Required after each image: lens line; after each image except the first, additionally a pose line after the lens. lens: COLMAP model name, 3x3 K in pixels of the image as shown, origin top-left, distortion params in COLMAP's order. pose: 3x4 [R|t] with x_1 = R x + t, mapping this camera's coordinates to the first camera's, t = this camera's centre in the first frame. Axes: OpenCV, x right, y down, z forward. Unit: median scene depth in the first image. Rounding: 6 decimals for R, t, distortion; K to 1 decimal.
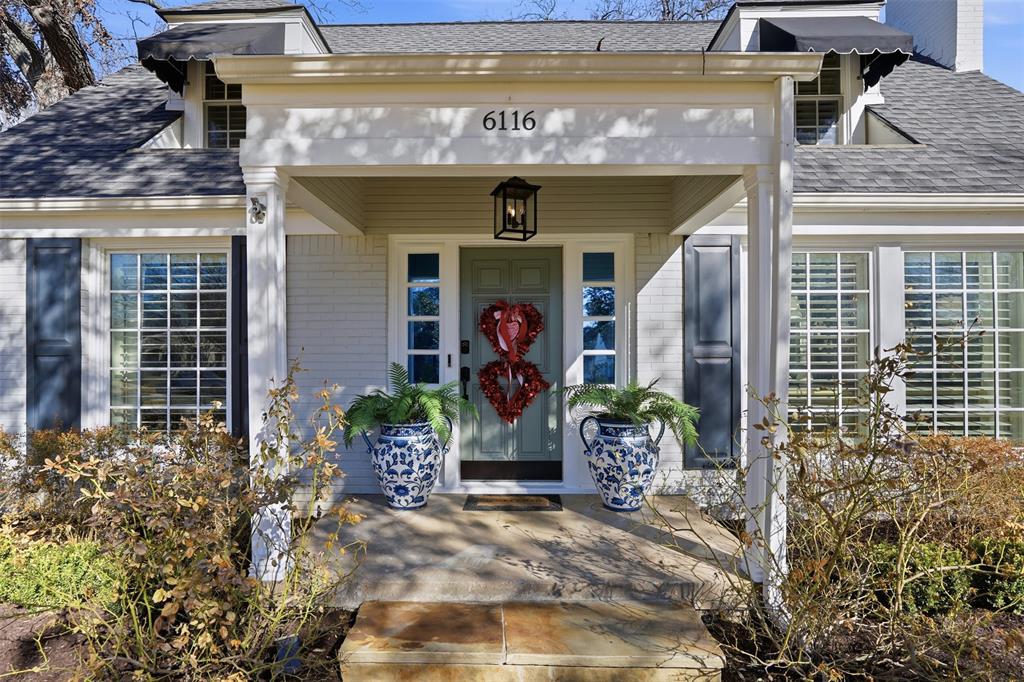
lens RADIAL K [[540.9, 0, 508.0], [0, 540.9, 358.0], [0, 0, 1]] dist [-0.010979, 0.000768]
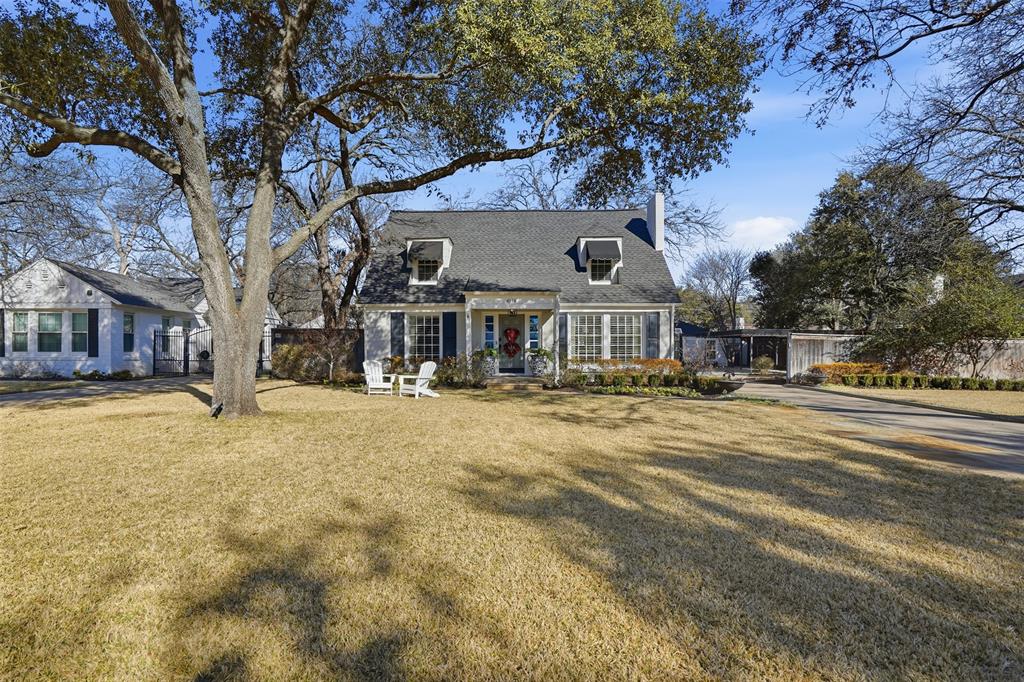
lens RADIAL K [[492.9, 0, 512.0], [0, 492.9, 341.0], [0, 0, 1]] dist [0.000585, 0.000168]
pose [[0.999997, -0.000813, -0.002357, 0.017550], [0.000770, 0.999828, -0.018540, 0.060171], [0.002371, 0.018538, 0.999825, -2.653724]]
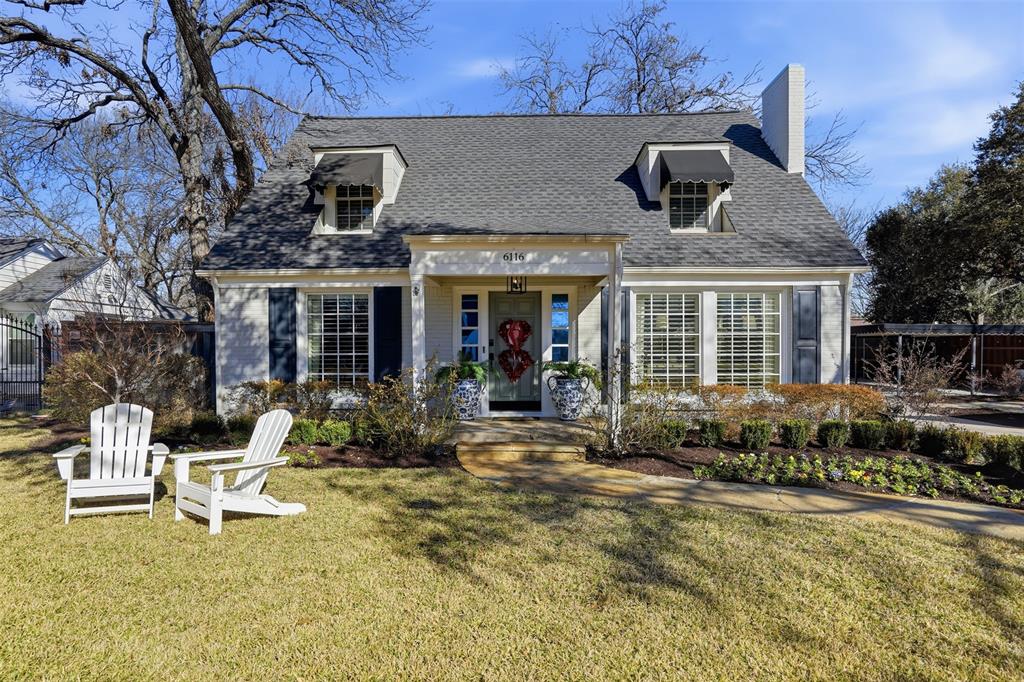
lens RADIAL K [[569.7, 0, 512.4], [0, 569.7, 357.4], [0, 0, 1]] dist [-0.000458, 0.000001]
pose [[0.999938, -0.000665, -0.011087, 0.019897], [0.000803, 0.999922, 0.012456, 0.007270], [0.011078, -0.012464, 0.999861, -1.073804]]
